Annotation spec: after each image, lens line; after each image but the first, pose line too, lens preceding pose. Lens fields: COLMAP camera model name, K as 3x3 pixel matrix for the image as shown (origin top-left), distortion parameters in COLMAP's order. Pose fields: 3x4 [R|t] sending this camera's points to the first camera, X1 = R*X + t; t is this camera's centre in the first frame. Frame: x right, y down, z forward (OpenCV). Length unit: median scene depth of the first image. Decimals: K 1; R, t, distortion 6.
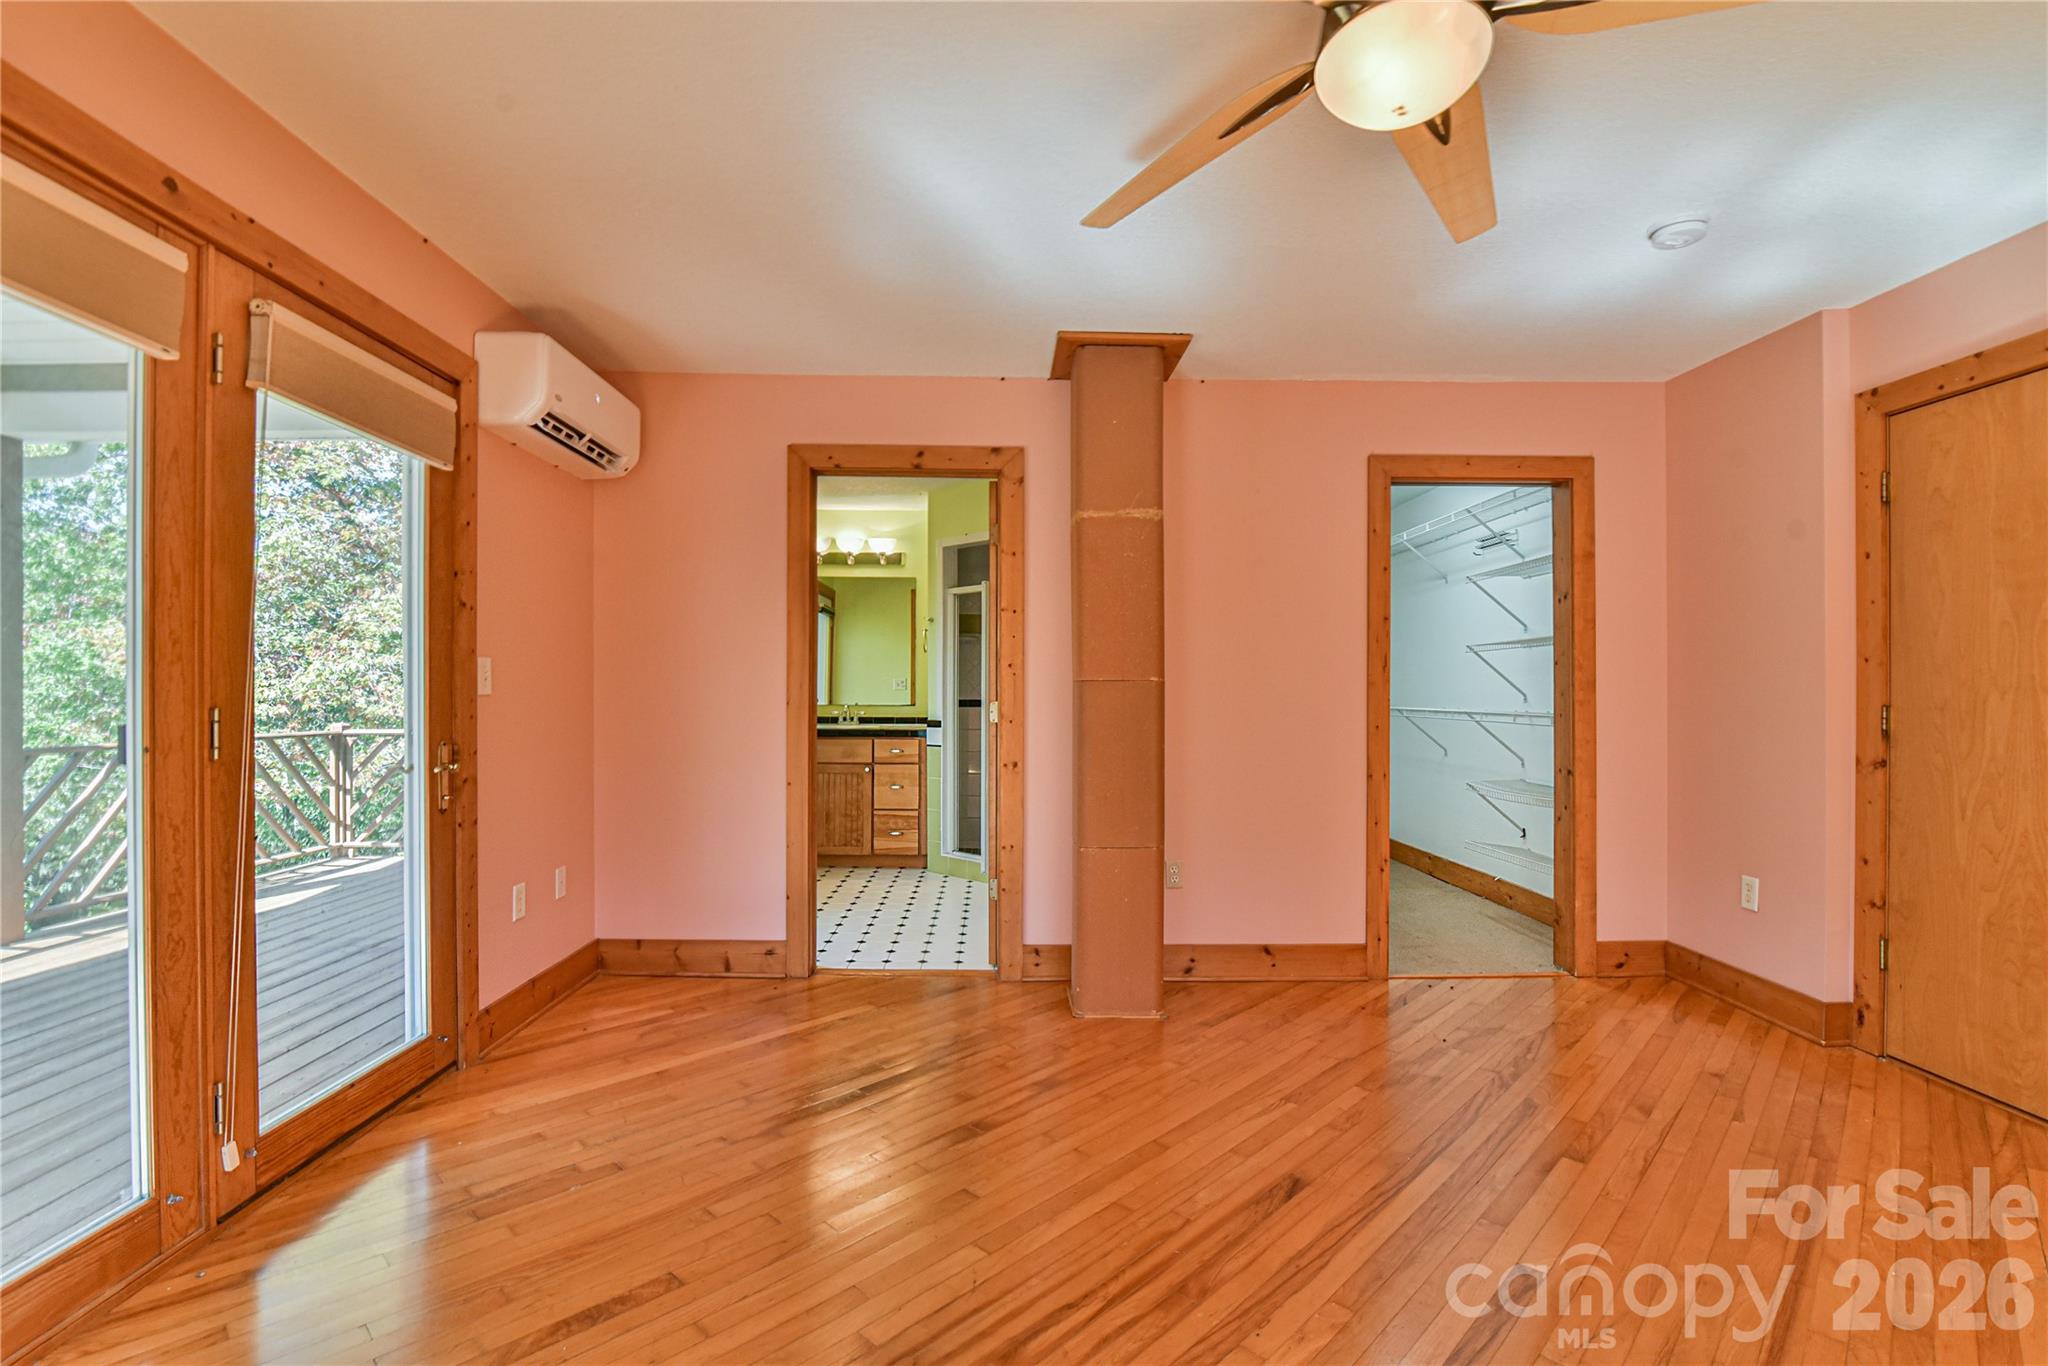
lens RADIAL K [[958.4, 0, 1022.2], [0, 958.4, 691.6], [0, 0, 1]] dist [-0.012612, 0.000522]
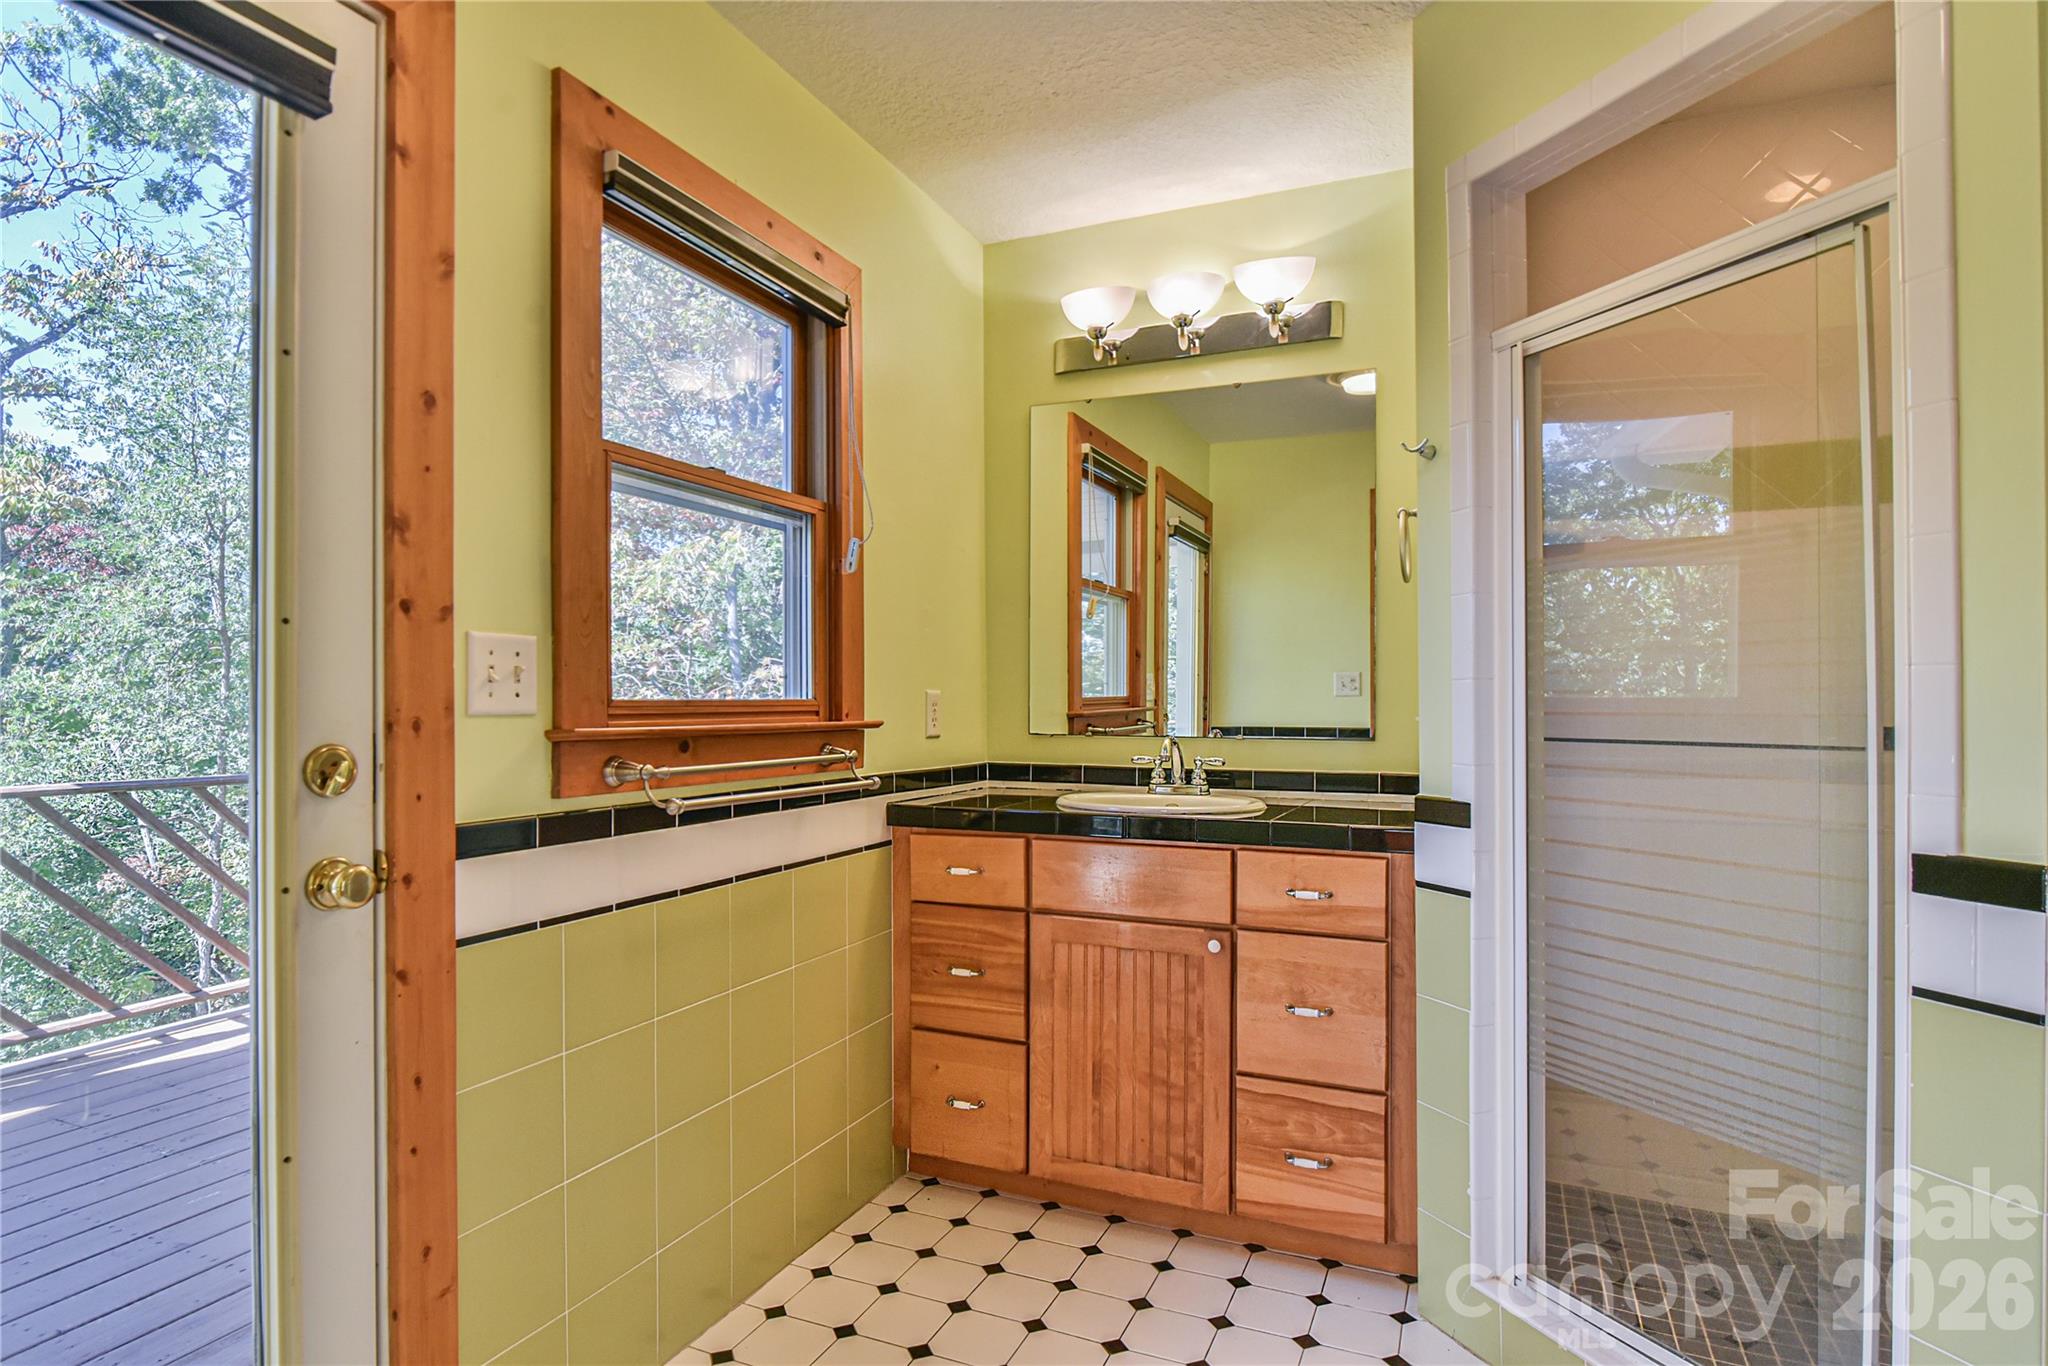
lens RADIAL K [[958.4, 0, 1022.2], [0, 958.4, 691.6], [0, 0, 1]] dist [-0.012612, 0.000522]
pose [[0.887802, -0.006817, -0.460174, -0.071171], [0.001093, 0.999919, -0.012703, 0.001577], [0.460223, 0.010775, 0.887738, 0.679938]]
